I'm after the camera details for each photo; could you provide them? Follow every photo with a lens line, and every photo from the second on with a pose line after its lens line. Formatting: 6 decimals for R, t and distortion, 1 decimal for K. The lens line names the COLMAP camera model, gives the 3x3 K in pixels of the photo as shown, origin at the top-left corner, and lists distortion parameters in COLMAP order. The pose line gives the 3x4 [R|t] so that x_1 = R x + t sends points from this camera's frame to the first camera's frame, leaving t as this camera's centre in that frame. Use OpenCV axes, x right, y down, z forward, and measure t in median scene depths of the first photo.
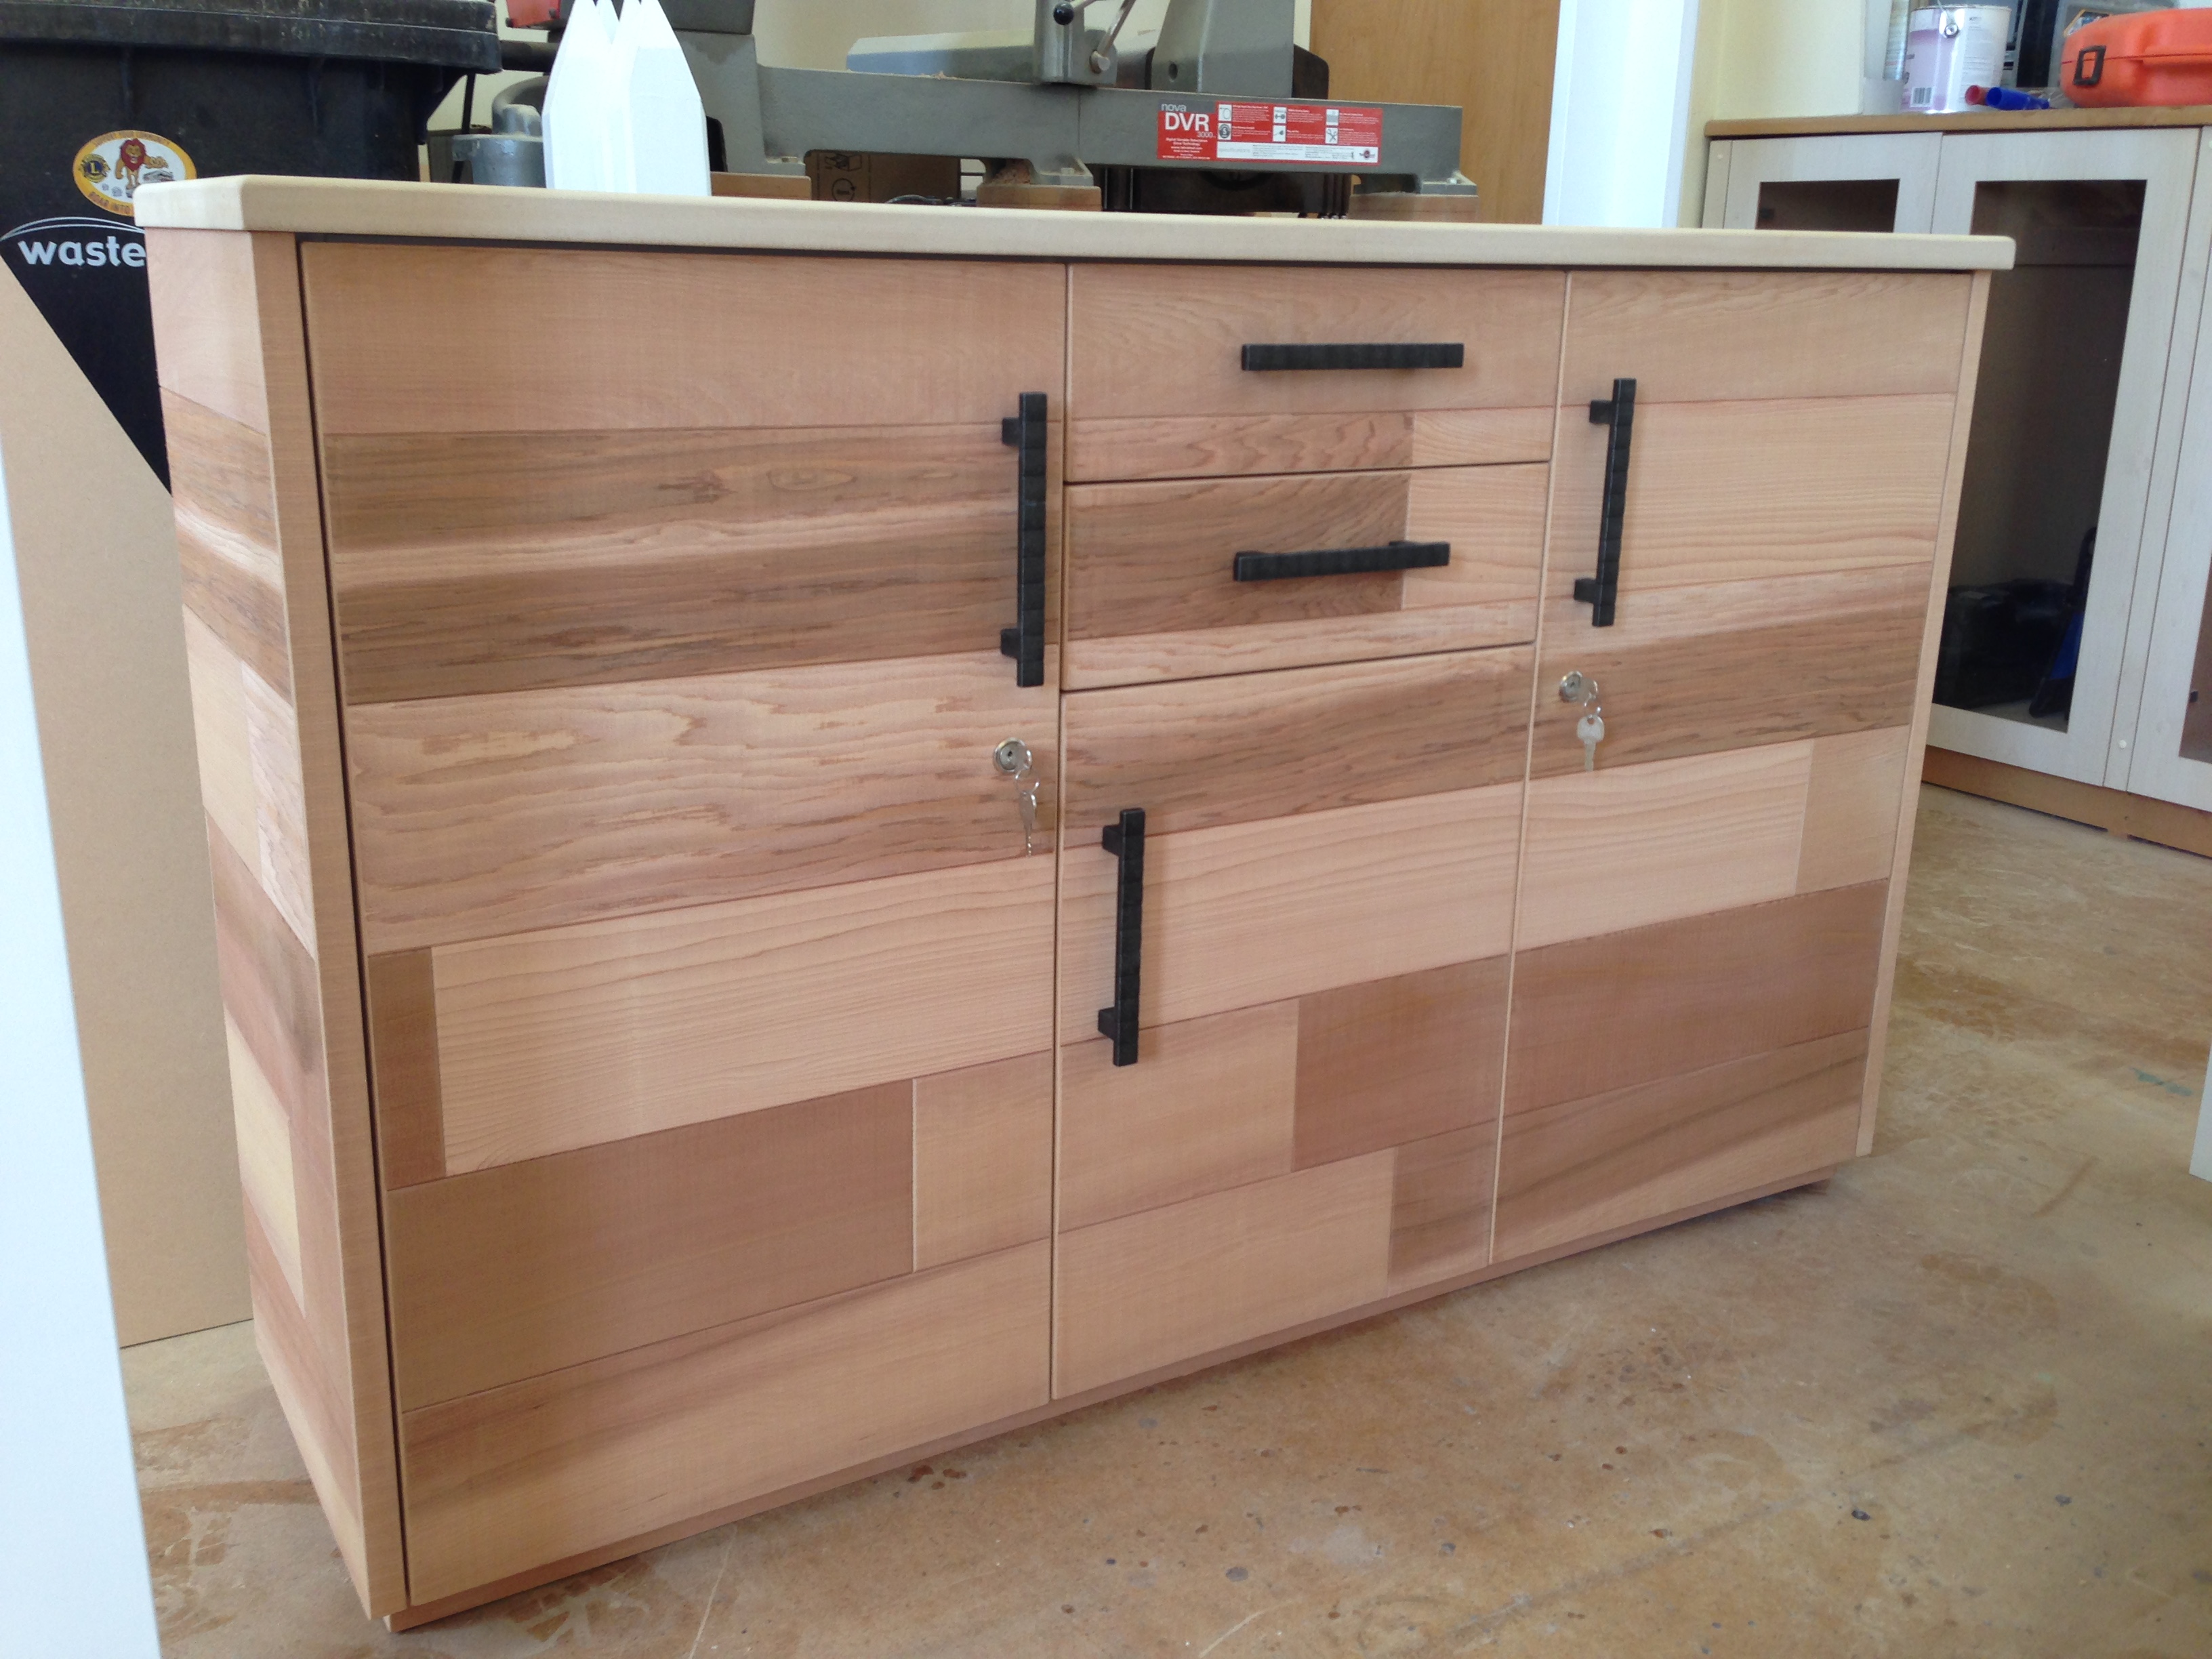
lens RADIAL K [[2037.3, 0, 1102.4], [0, 2037.3, 804.2], [0, 0, 1]] dist [0.146647, -0.254030]
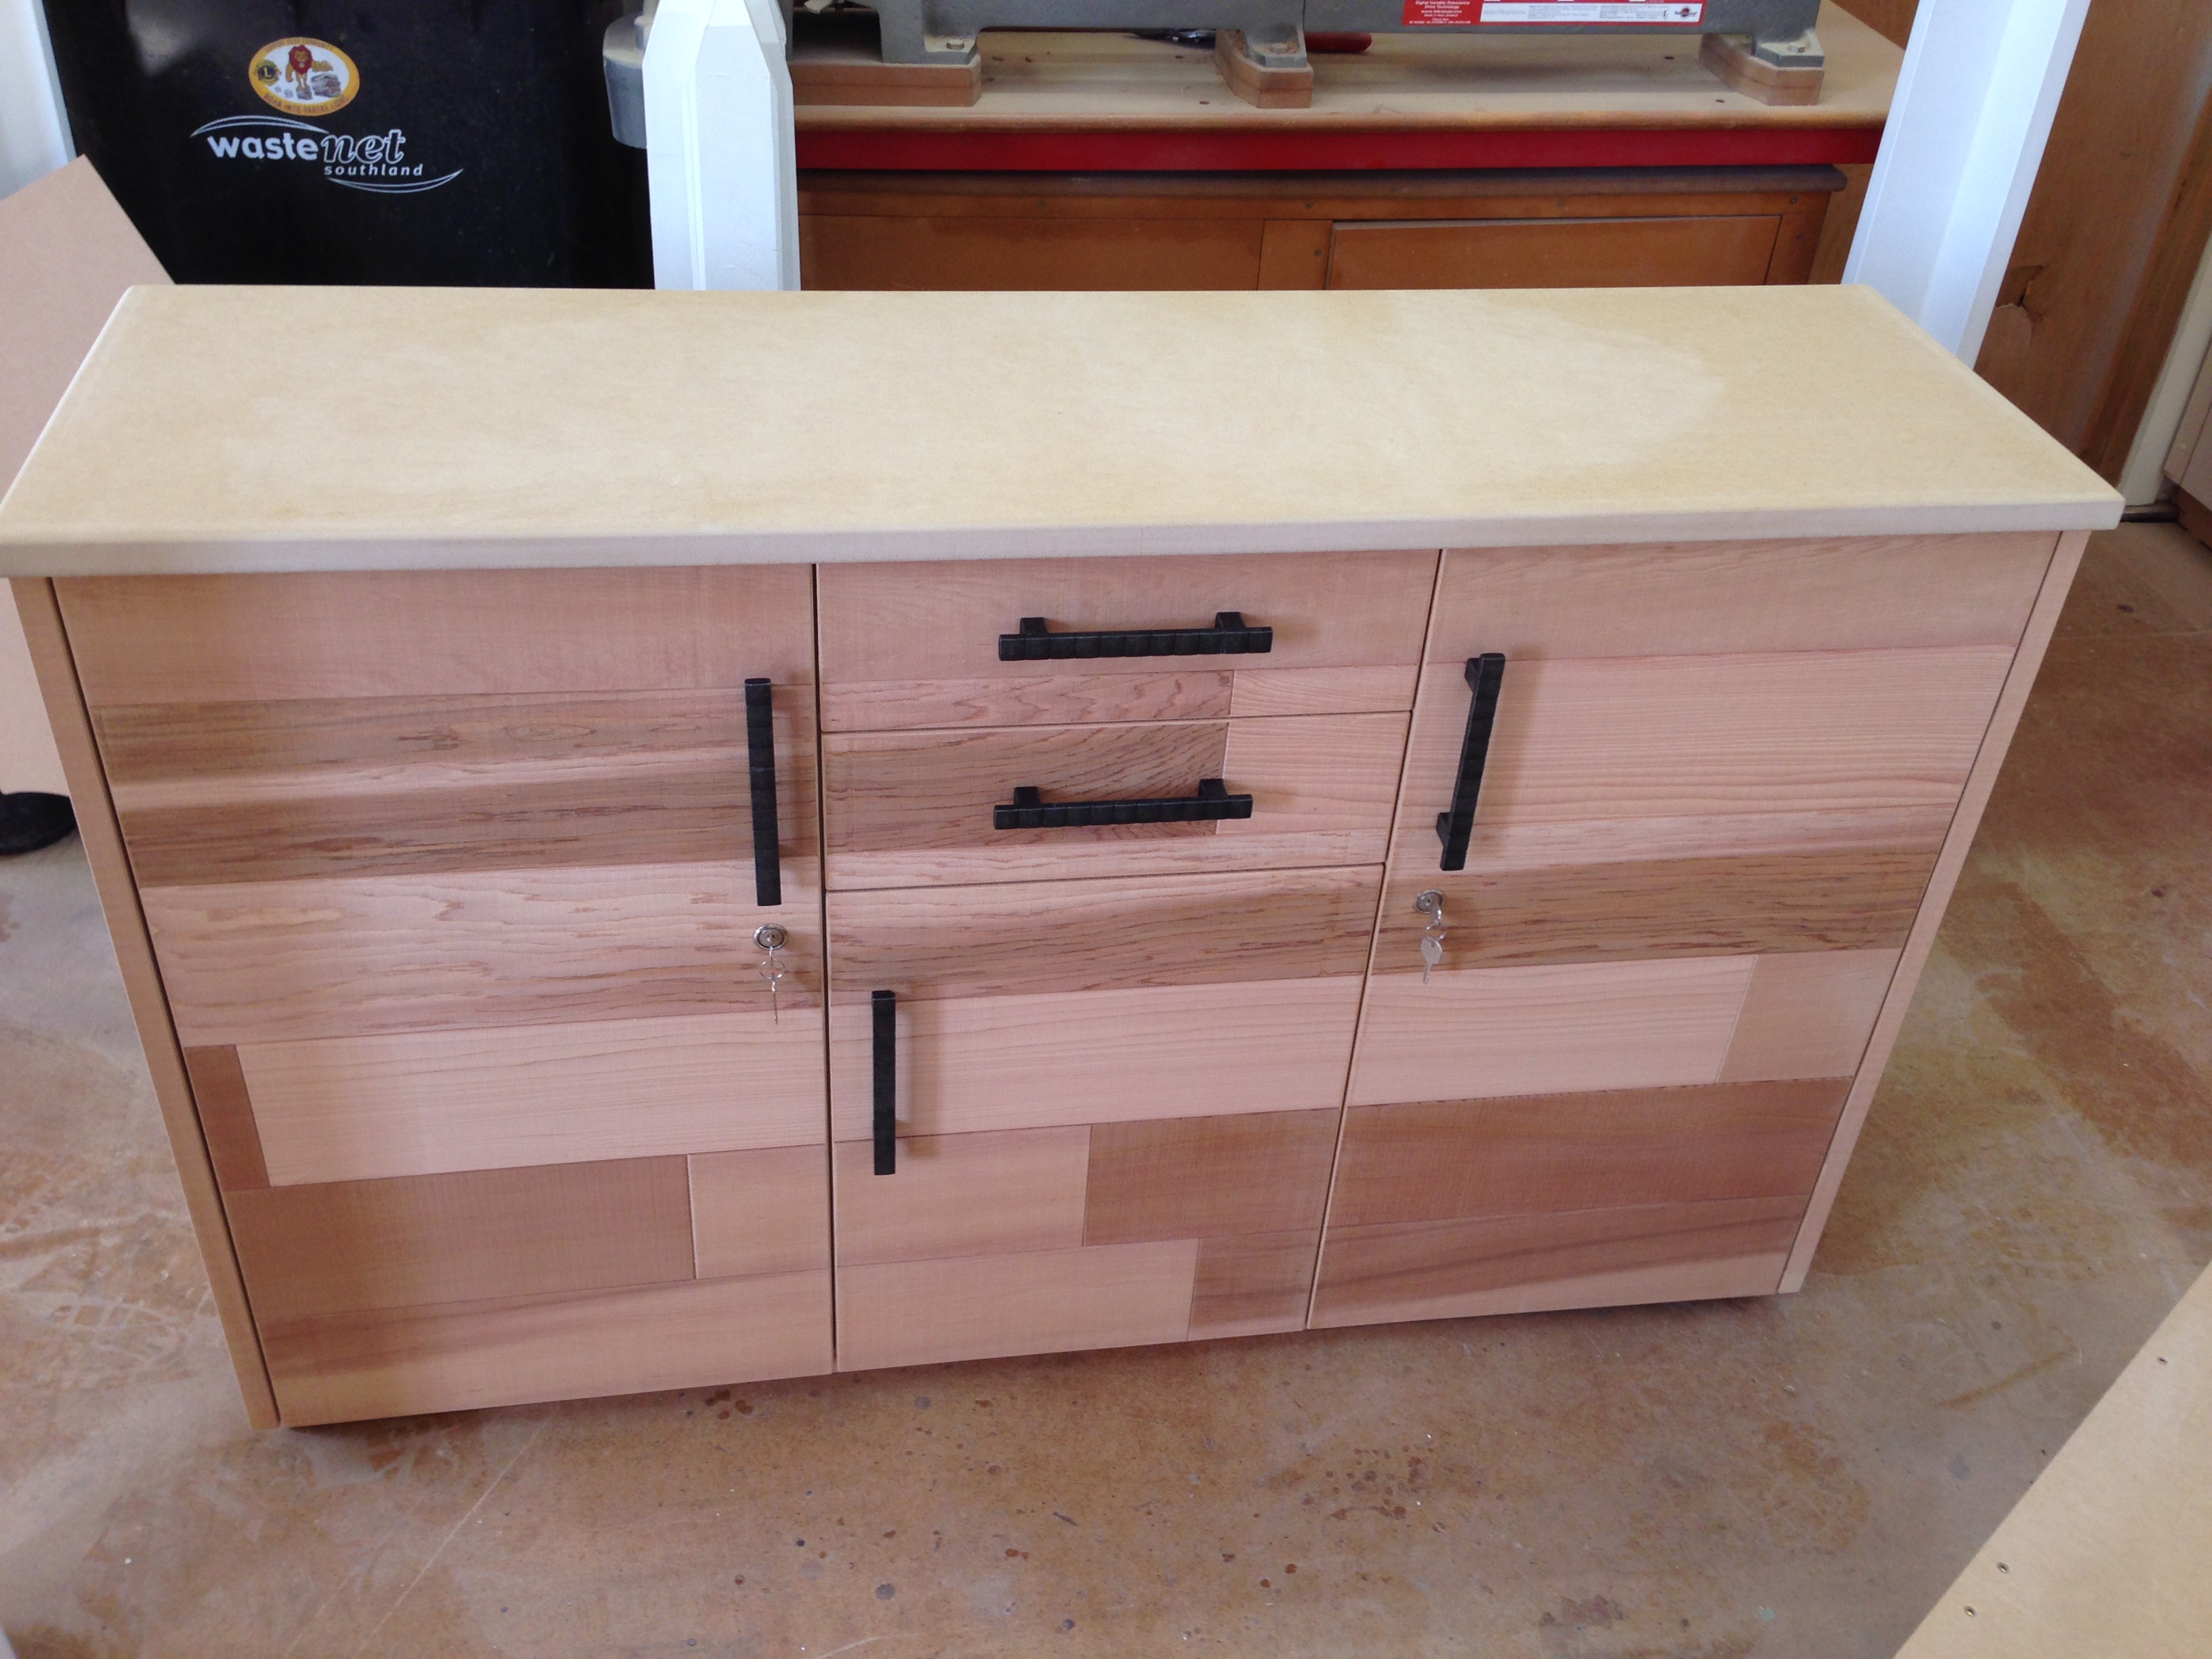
lens RADIAL K [[2023.6, 0, 1094.2], [0, 2023.6, 811.6], [0, 0, 1]] dist [0.156668, -0.252216]
pose [[0.922737, 0.248154, -0.294916, 0.413063], [-0.135459, 0.925143, 0.354628, -0.487301], [0.360842, -0.287280, 0.887279, 0.101329]]
